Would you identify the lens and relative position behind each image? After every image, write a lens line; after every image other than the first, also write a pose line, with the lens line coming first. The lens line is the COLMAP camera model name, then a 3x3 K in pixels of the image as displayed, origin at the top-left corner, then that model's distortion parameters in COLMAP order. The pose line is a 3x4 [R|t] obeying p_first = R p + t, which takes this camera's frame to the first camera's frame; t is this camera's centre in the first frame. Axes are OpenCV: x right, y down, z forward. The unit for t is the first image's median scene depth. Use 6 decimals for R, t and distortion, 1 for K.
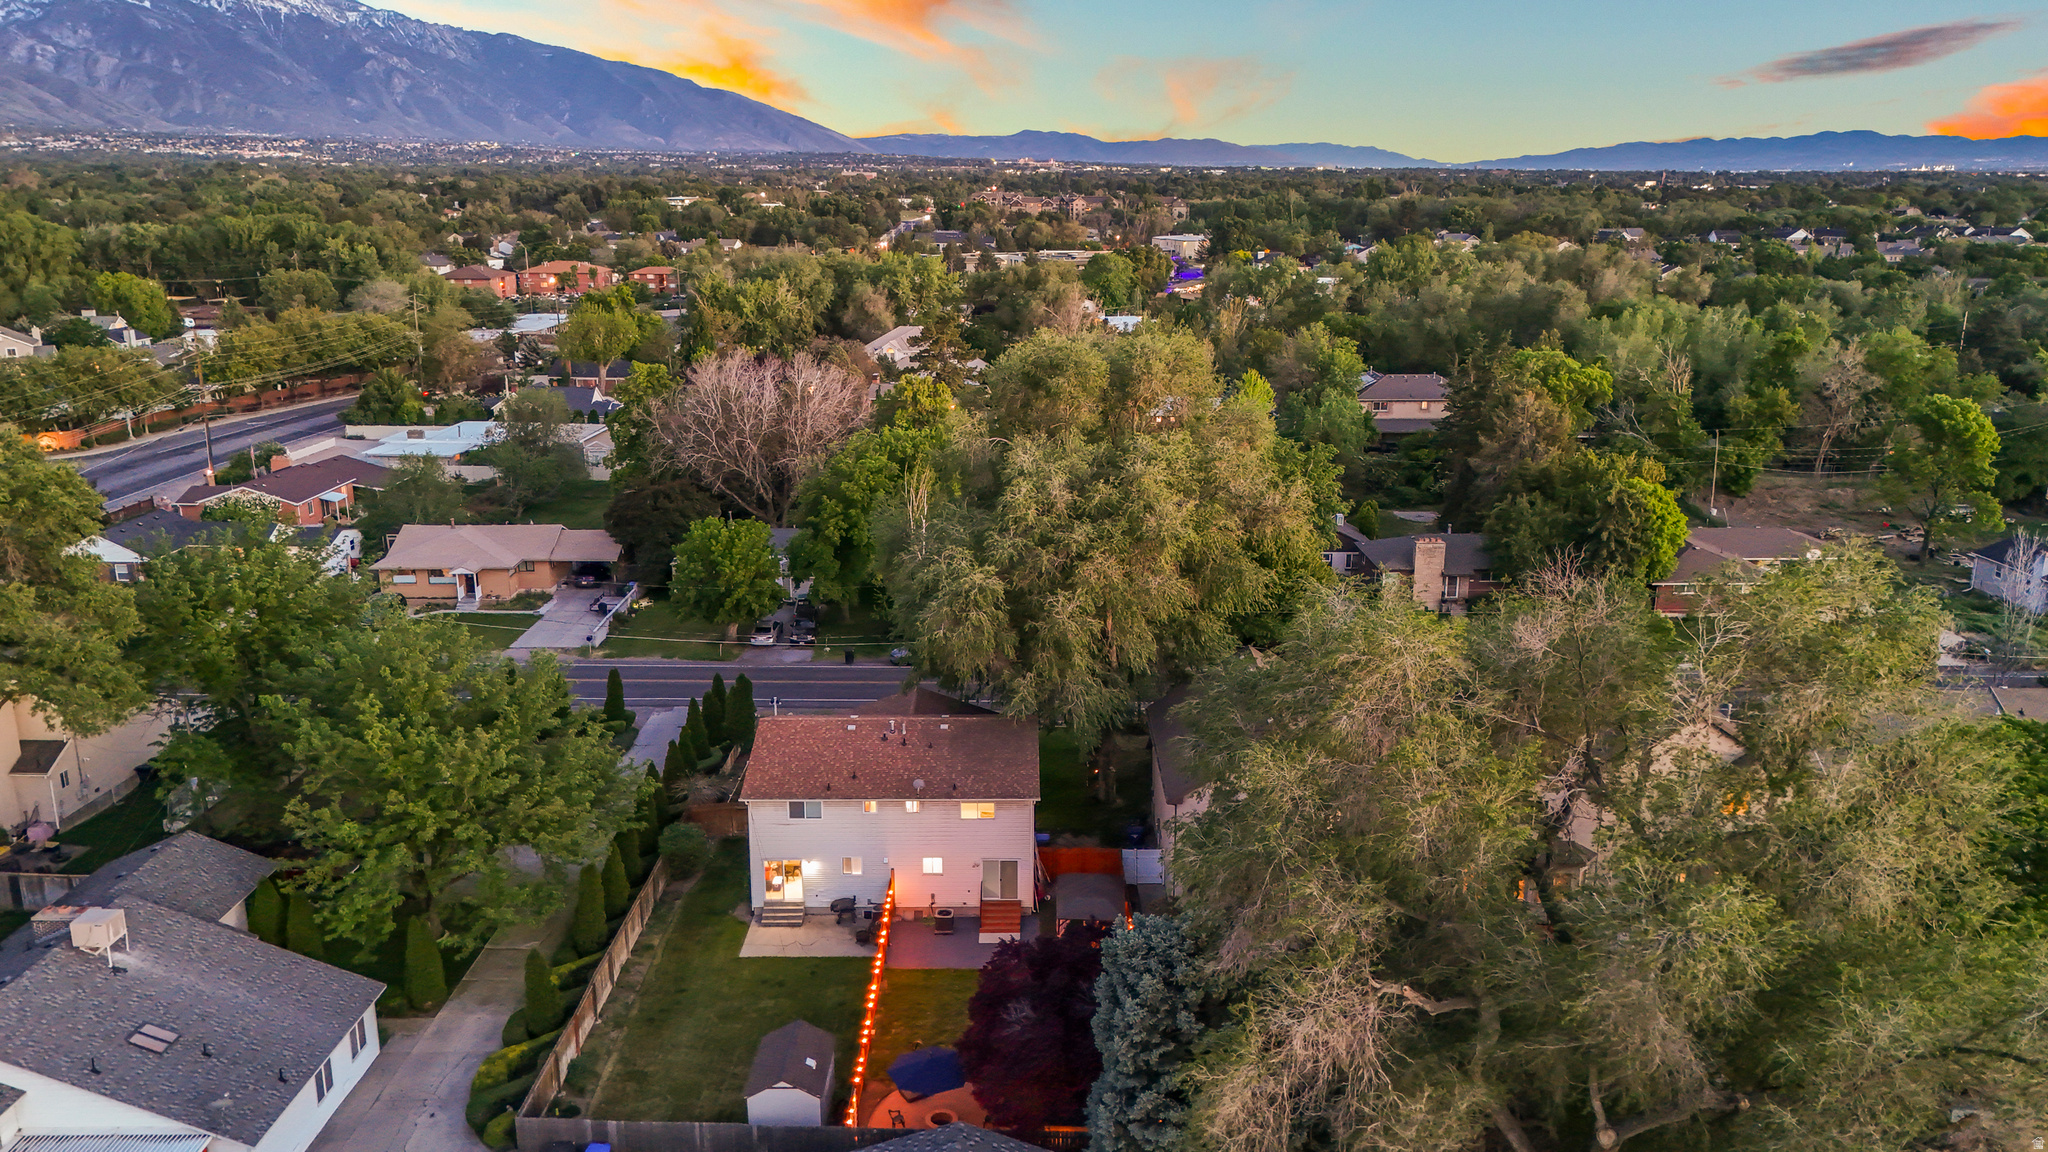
lens RADIAL K [[1501.1, 0, 1029.6], [0, 1501.1, 570.3], [0, 0, 1]] dist [0.059692, -0.056852]
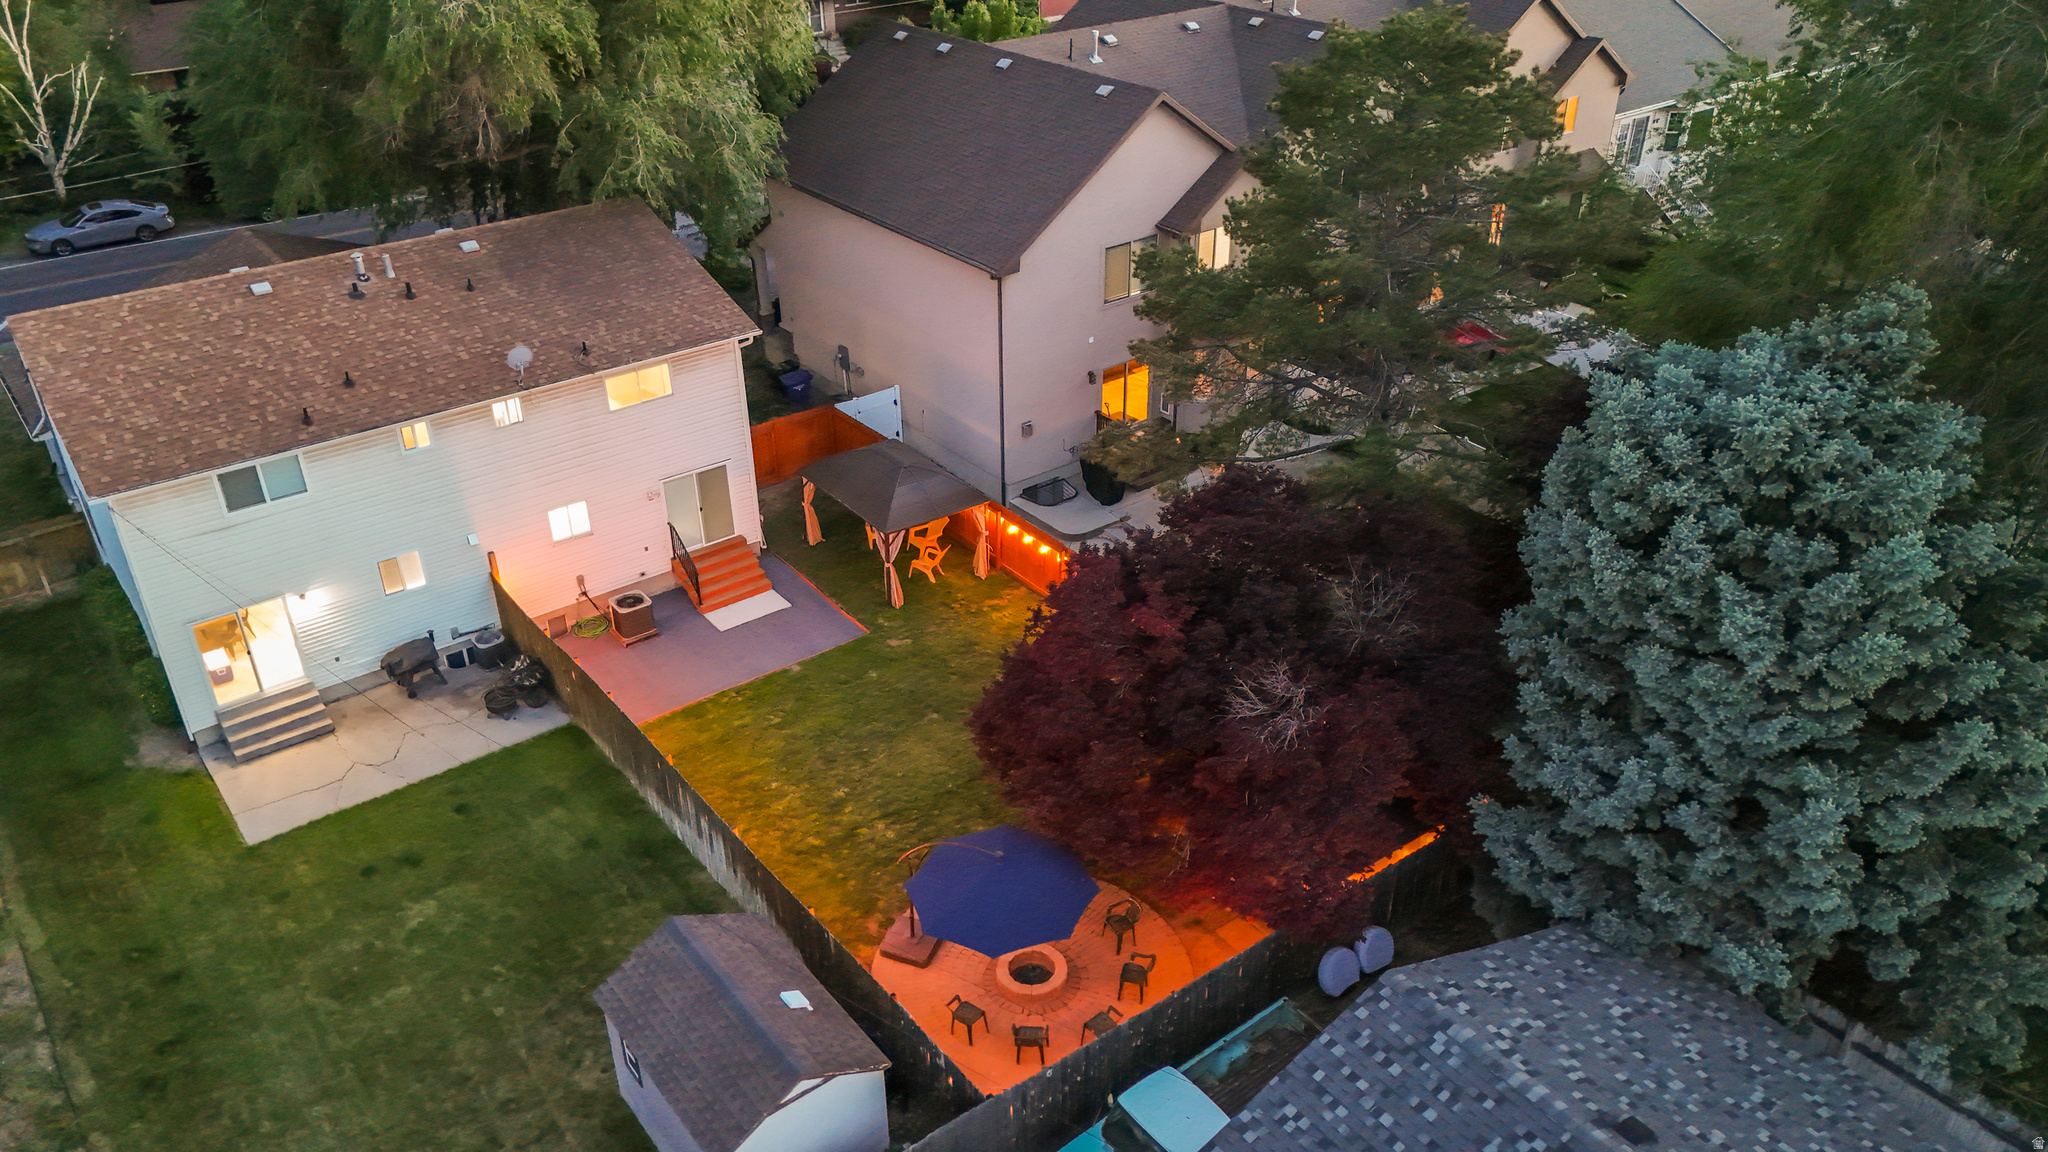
lens RADIAL K [[1494.3, 0, 1027.4], [0, 1494.3, 586.1], [0, 0, 1]] dist [0.096497, -0.123980]
pose [[0.787081, -0.319982, 0.527366, -0.126003], [0.162875, 0.932399, 0.322651, 0.048591], [-0.594958, -0.168058, 0.785991, 0.309623]]
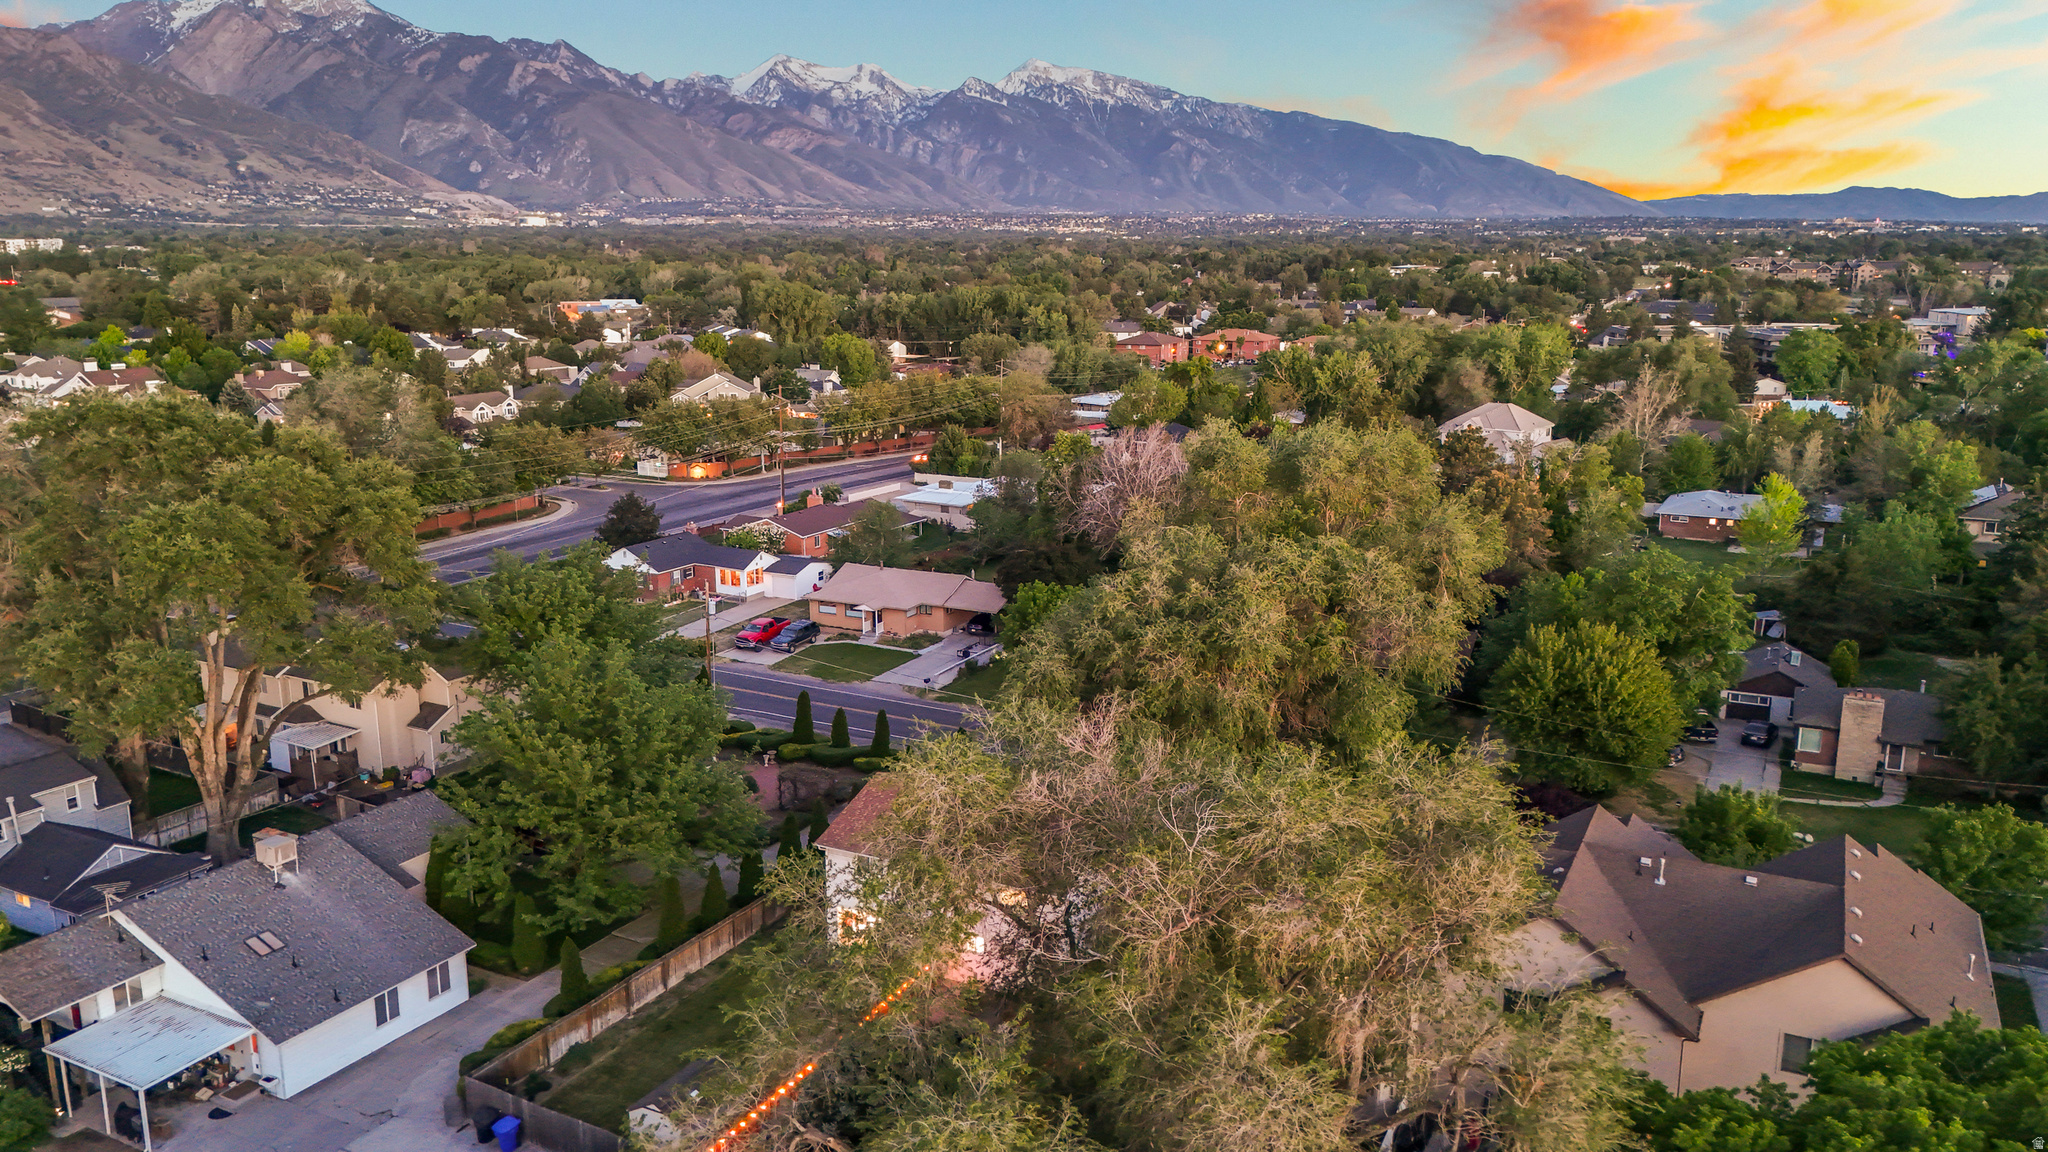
lens RADIAL K [[1494.3, 0, 1027.4], [0, 1494.3, 586.1], [0, 0, 1]] dist [0.096497, -0.123980]
pose [[0.884145, 0.098942, -0.456616, 0.236503], [-0.113473, 0.993531, -0.004434, -0.024116], [0.453224, 0.055735, 0.889653, 0.063975]]
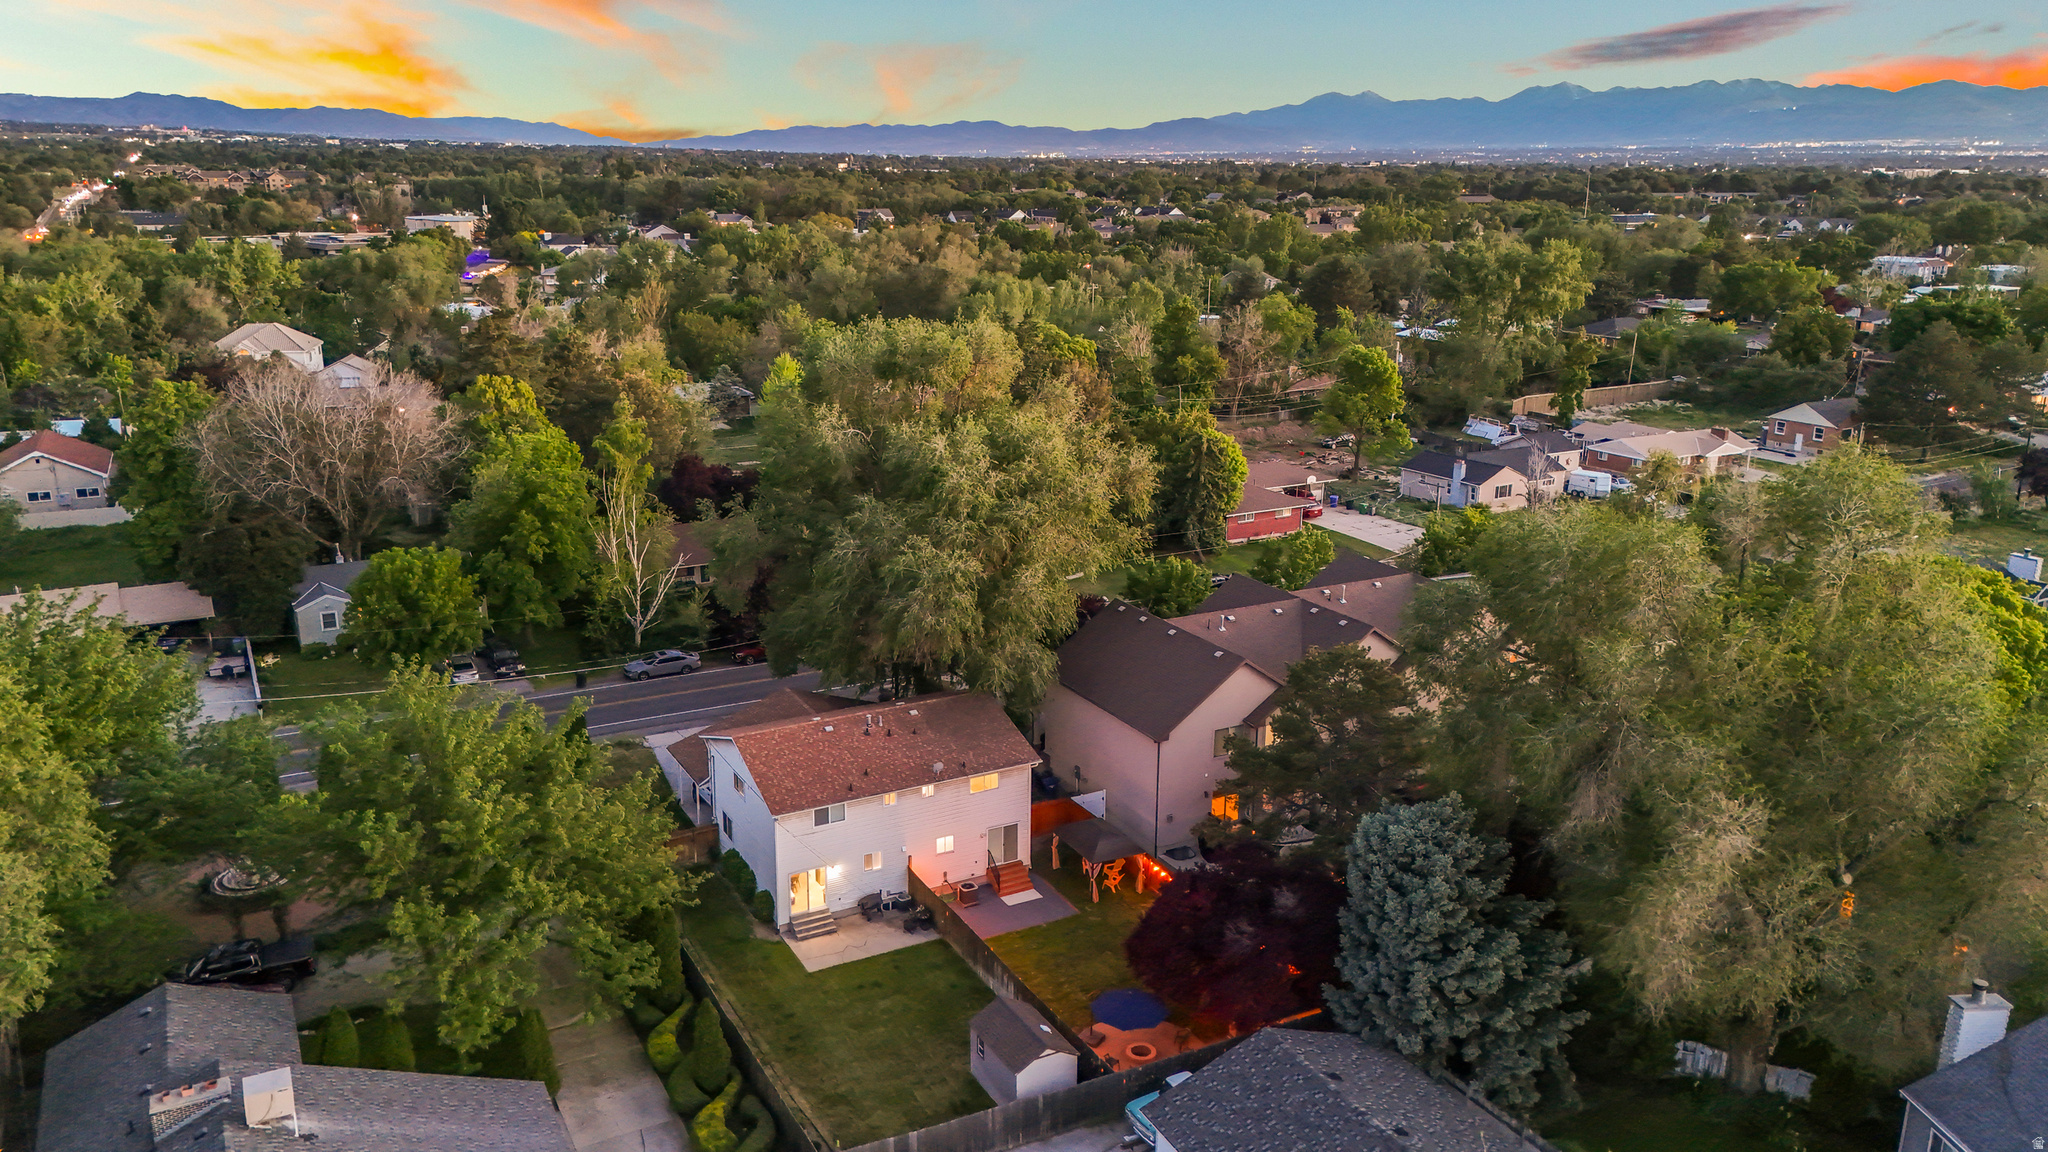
lens RADIAL K [[1494.3, 0, 1027.4], [0, 1494.3, 586.1], [0, 0, 1]] dist [0.096497, -0.123980]
pose [[0.875303, -0.125029, 0.467132, -0.280076], [0.114038, 0.992122, 0.051861, -0.015611], [-0.469936, 0.007876, 0.882665, 0.038730]]
